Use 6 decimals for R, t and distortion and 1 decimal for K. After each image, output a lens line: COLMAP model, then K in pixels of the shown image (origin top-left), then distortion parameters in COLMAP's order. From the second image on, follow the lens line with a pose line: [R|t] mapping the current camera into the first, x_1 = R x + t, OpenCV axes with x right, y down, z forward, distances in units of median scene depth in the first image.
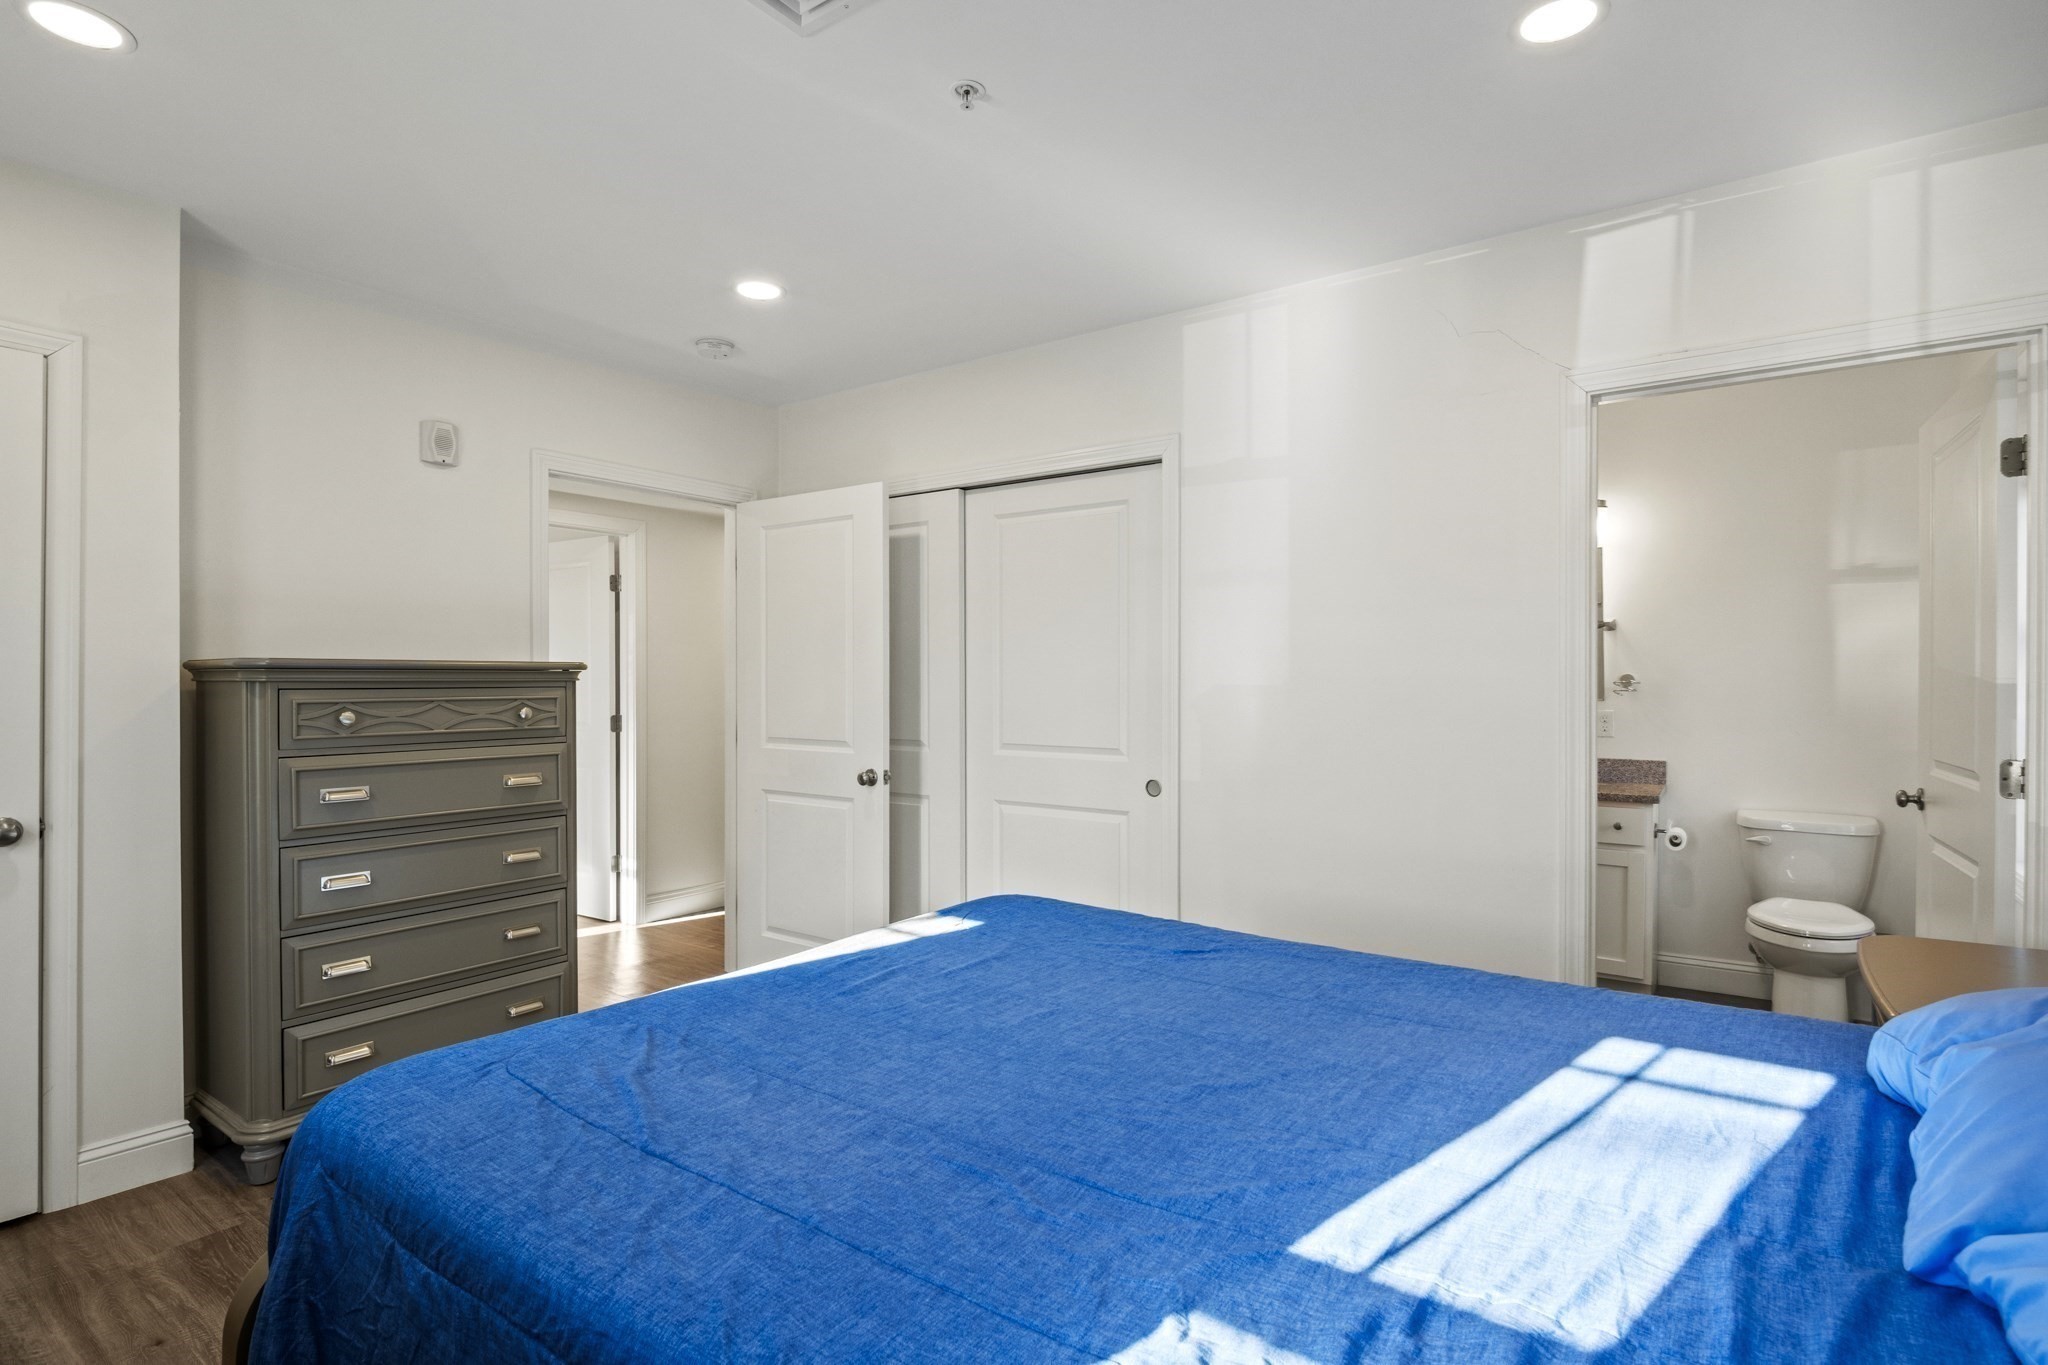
lens RADIAL K [[1016.6, 0, 1028.4], [0, 1016.6, 673.8], [0, 0, 1]] dist [-0.008739, 0.000375]
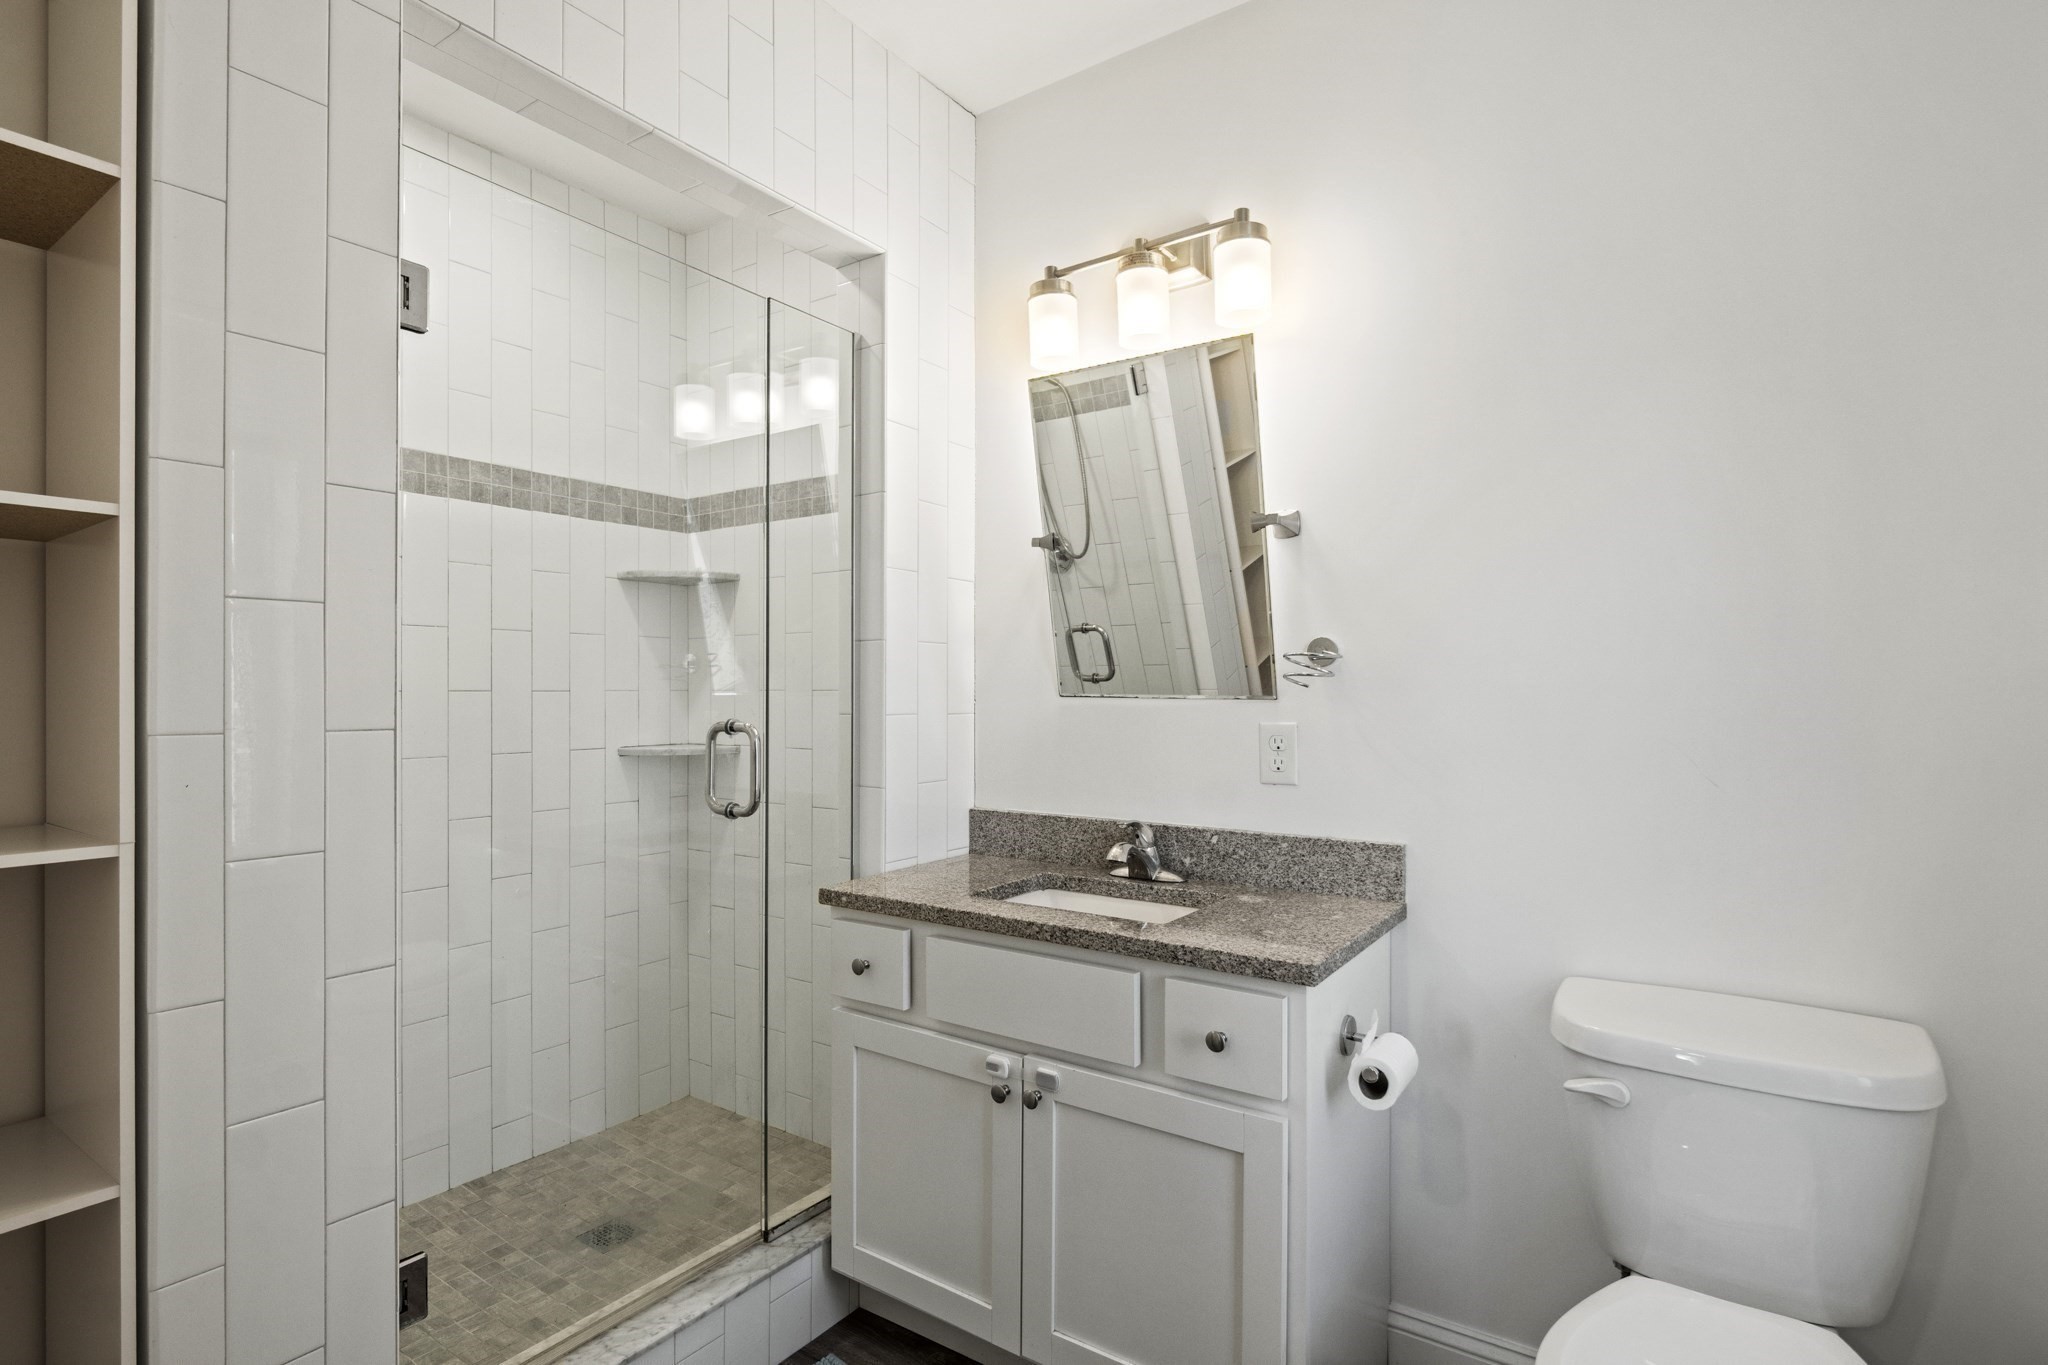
lens RADIAL K [[1016.6, 0, 1006.6], [0, 1016.6, 676.4], [0, 0, 1]] dist [-0.008739, 0.000375]
pose [[0.999985, 0.004713, 0.002939, 0.466031], [-0.004677, 0.999914, -0.012227, 0.023278], [-0.002997, 0.012213, 0.999921, 0.587035]]
